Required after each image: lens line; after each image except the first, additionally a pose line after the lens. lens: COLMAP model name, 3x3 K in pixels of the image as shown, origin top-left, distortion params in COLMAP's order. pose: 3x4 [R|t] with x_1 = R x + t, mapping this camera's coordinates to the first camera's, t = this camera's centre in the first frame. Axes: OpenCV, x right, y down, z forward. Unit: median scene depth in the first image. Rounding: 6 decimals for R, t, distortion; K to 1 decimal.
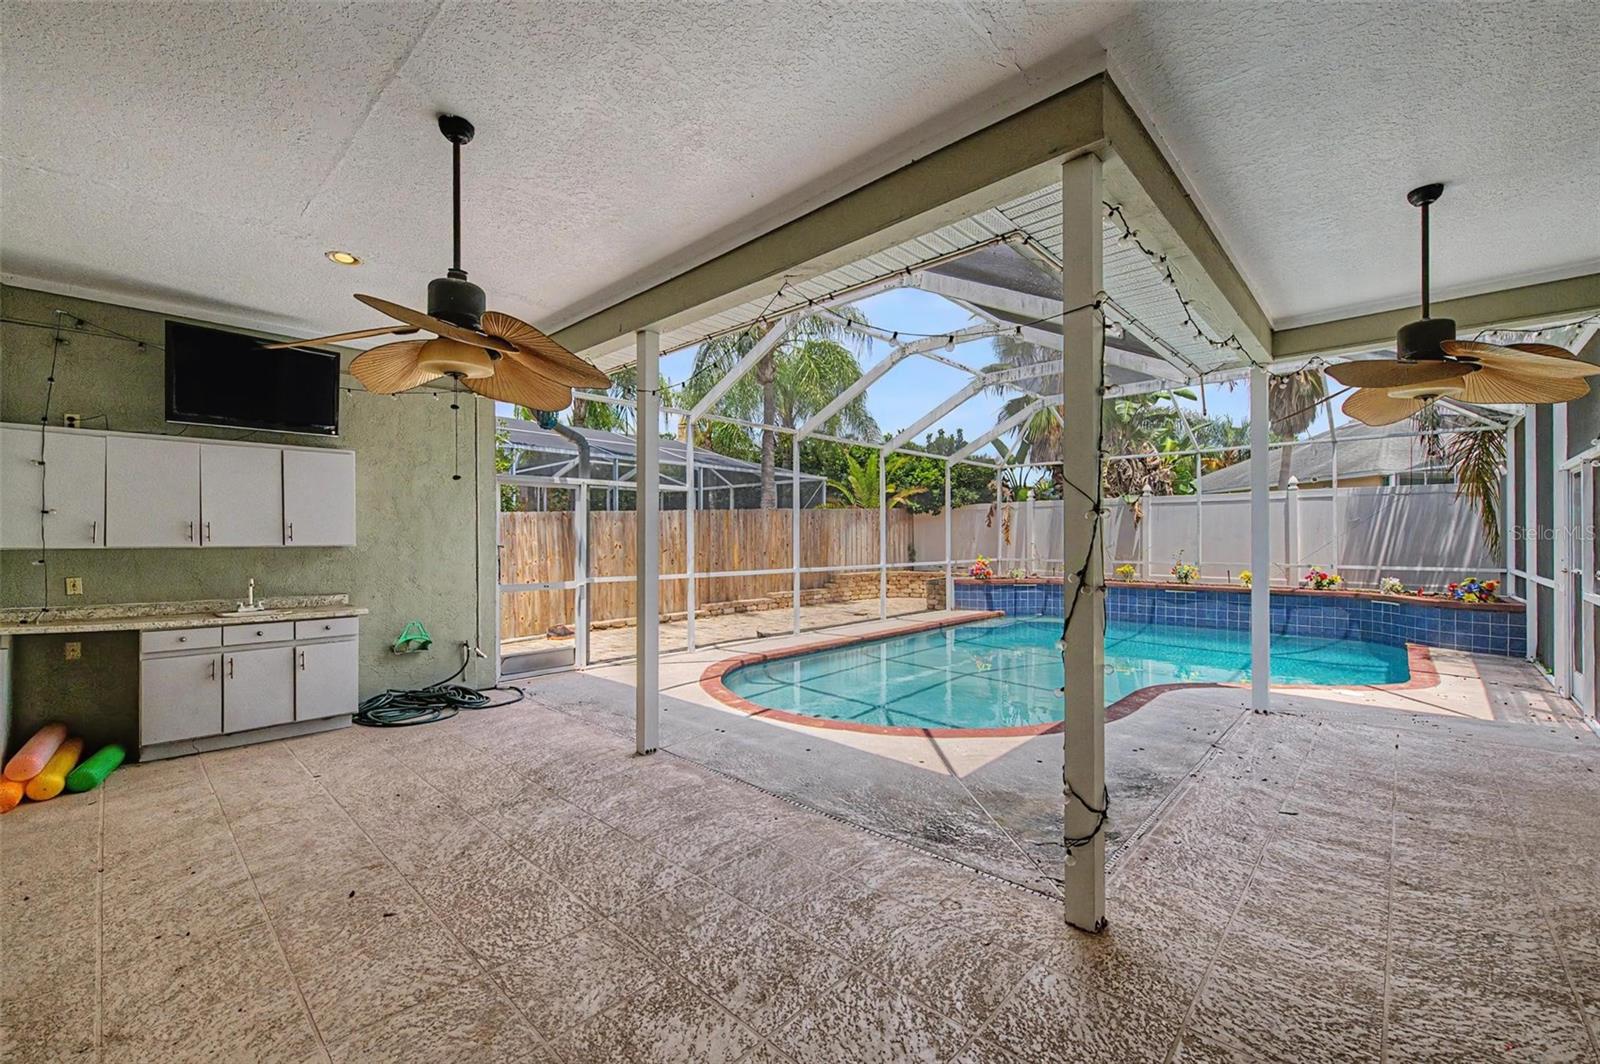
lens RADIAL K [[636.4, 0, 791.0], [0, 636.4, 538.1], [0, 0, 1]] dist [0.005212, -0.003907]
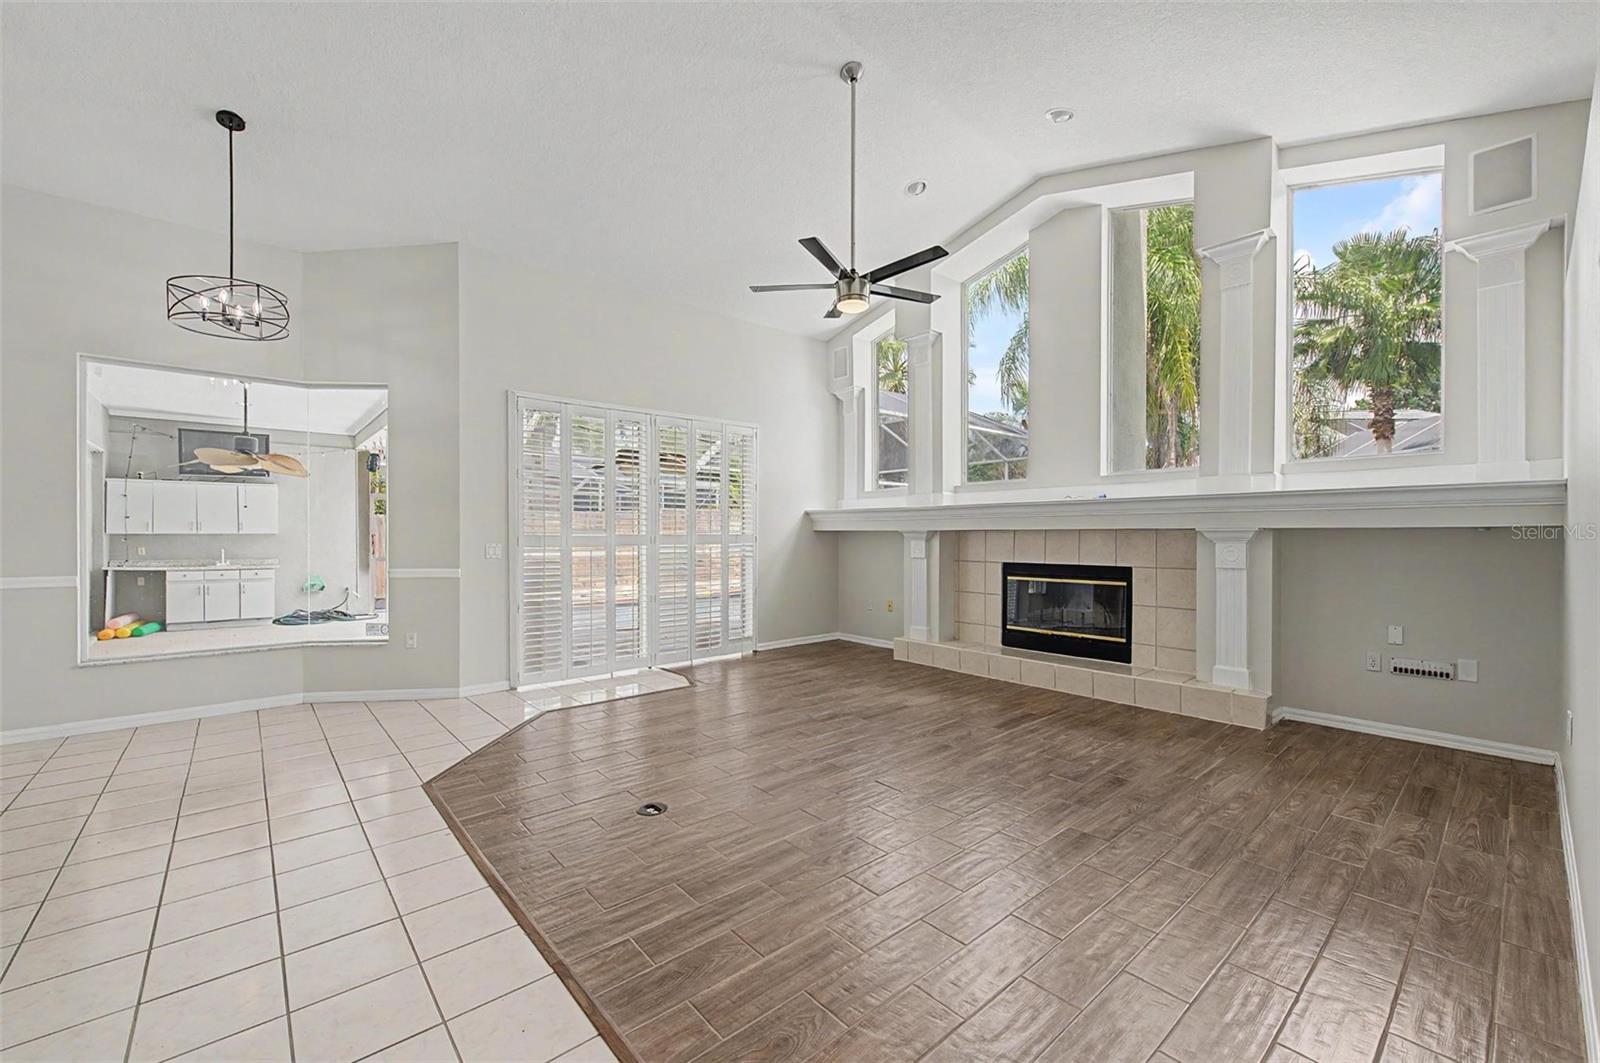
lens RADIAL K [[636.4, 0, 796.0], [0, 636.4, 538.5], [0, 0, 1]] dist [0.005212, -0.003907]
pose [[0.994550, 0.005024, -0.104138, 0.689251], [-0.004197, 0.999958, 0.008158, 0.003023], [0.104175, -0.007676, 0.994529, -0.483754]]
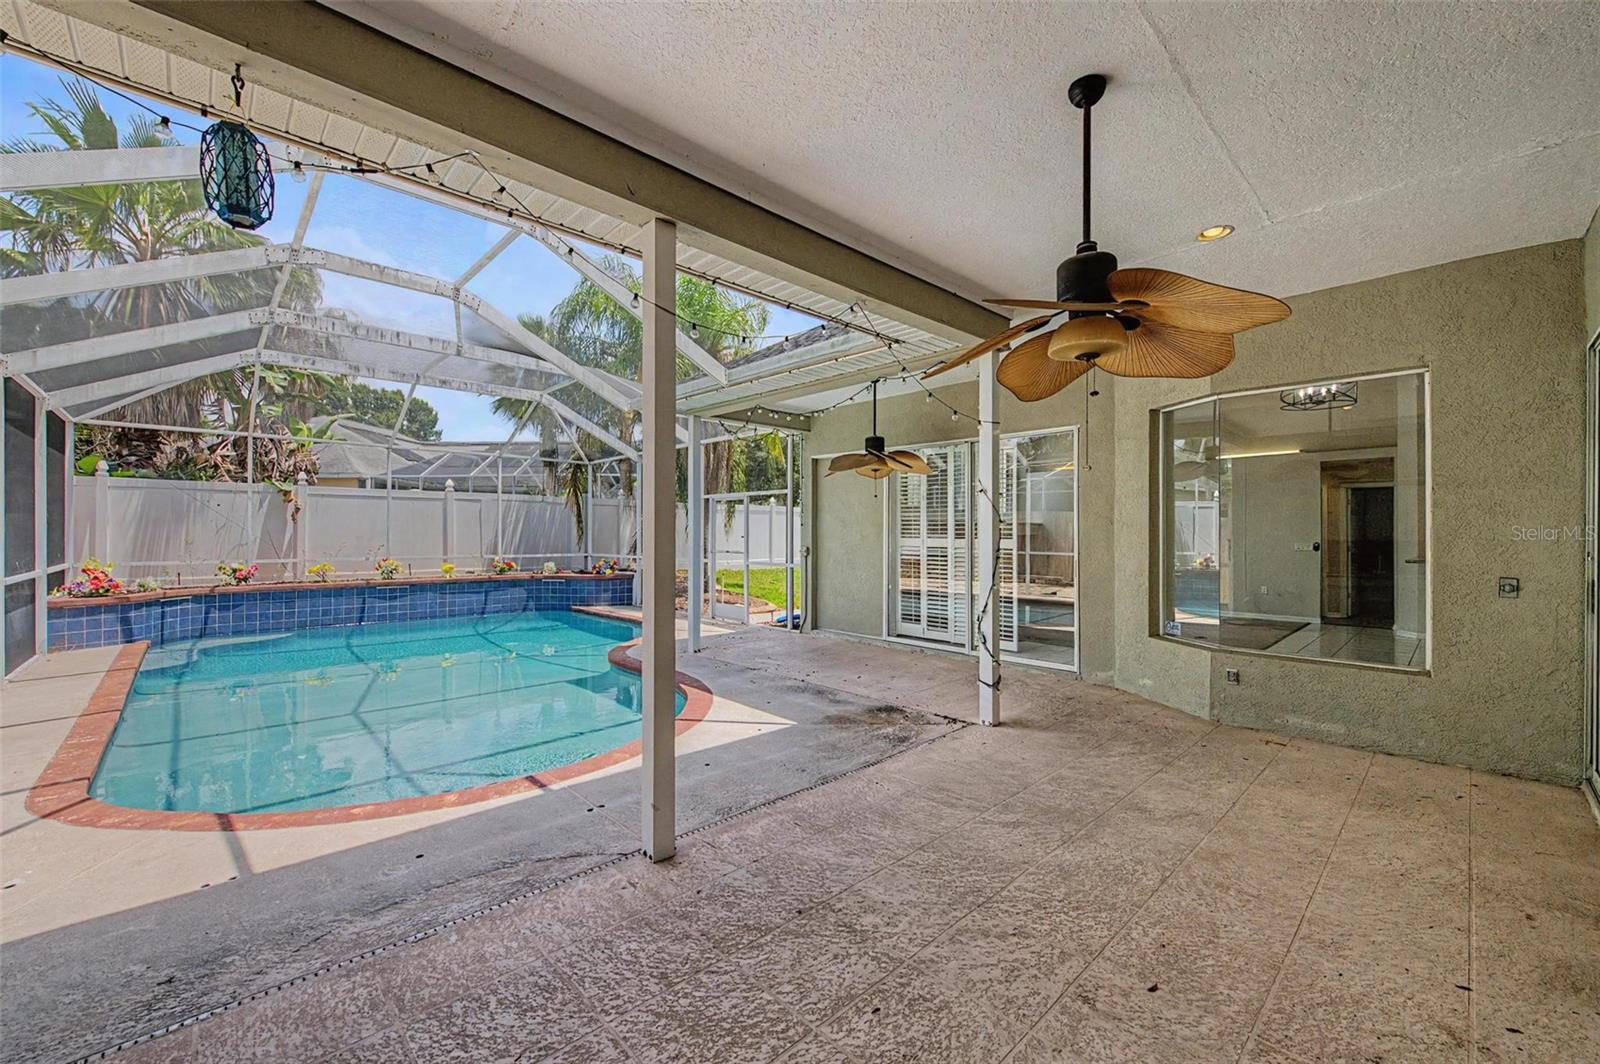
lens RADIAL K [[636.4, 0, 799.5], [0, 636.4, 529.6], [0, 0, 1]] dist [0.005212, -0.003907]
pose [[0.061255, 0.009465, 0.998077, -0.465365], [-0.004689, 0.999947, -0.009195, 0.001662], [-0.998111, -0.004116, 0.061296, 0.430298]]
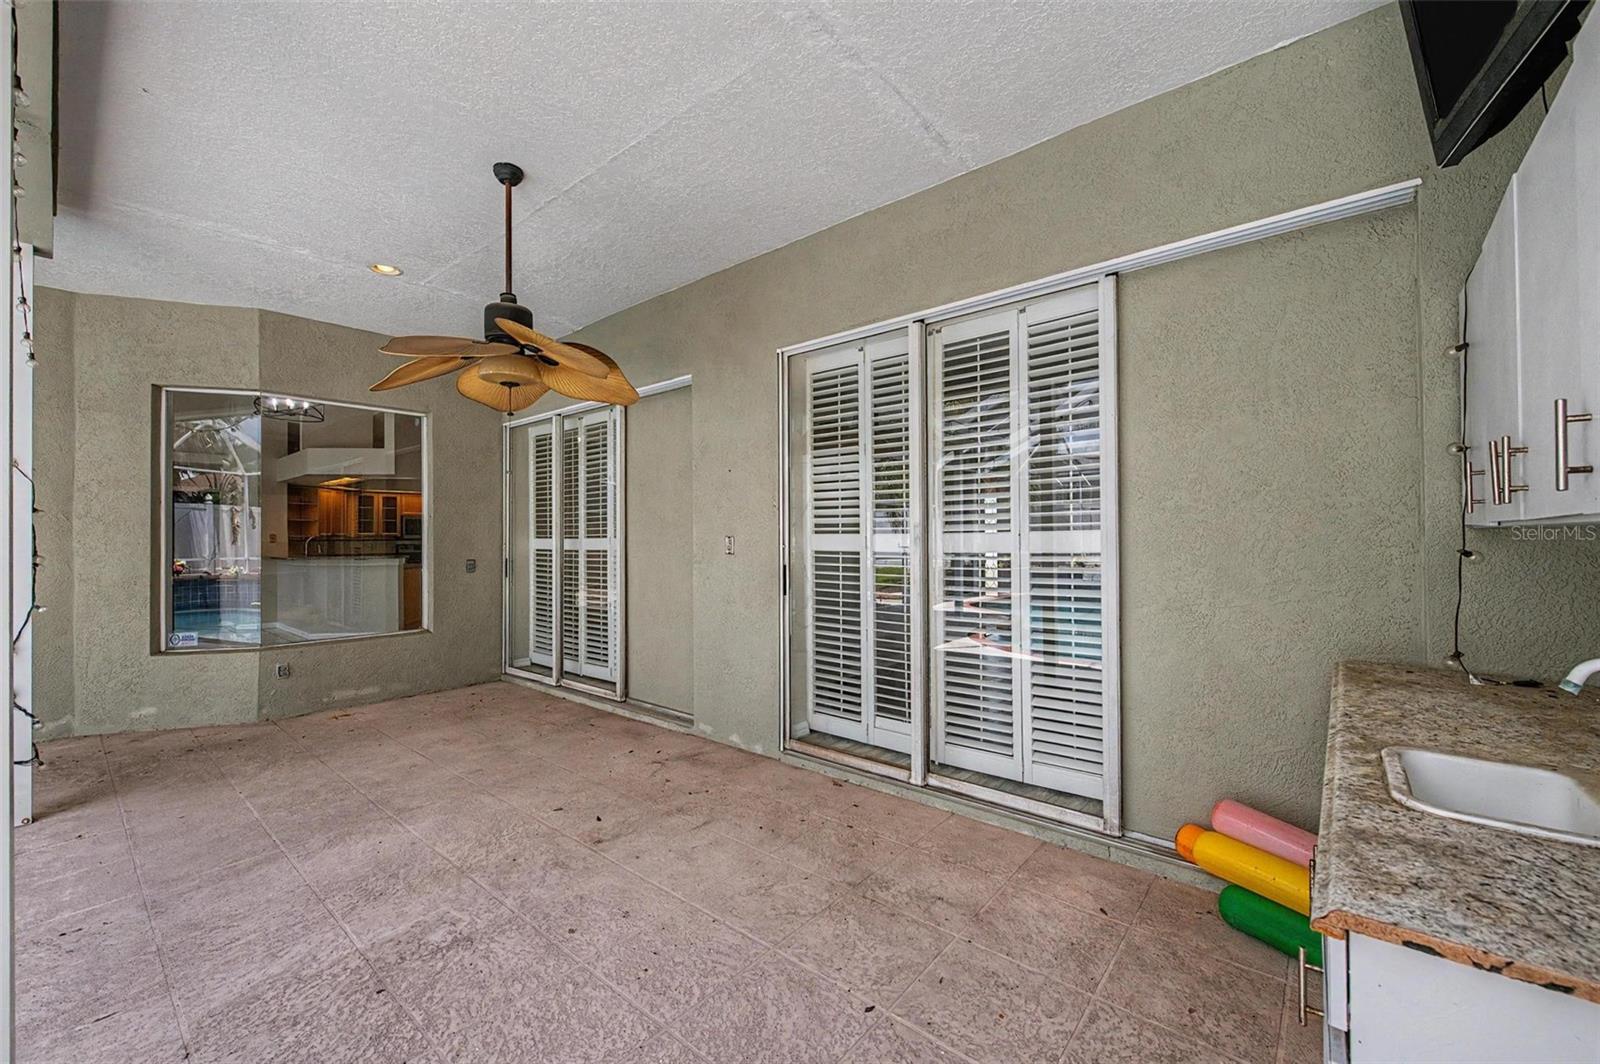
lens RADIAL K [[636.4, 0, 800.9], [0, 636.4, 540.7], [0, 0, 1]] dist [0.005212, -0.003907]
pose [[-0.998404, 0.007651, -0.055959, -0.312849], [0.007720, 0.999970, -0.001016, 0.010544], [0.055950, -0.001446, -0.998433, 0.692142]]
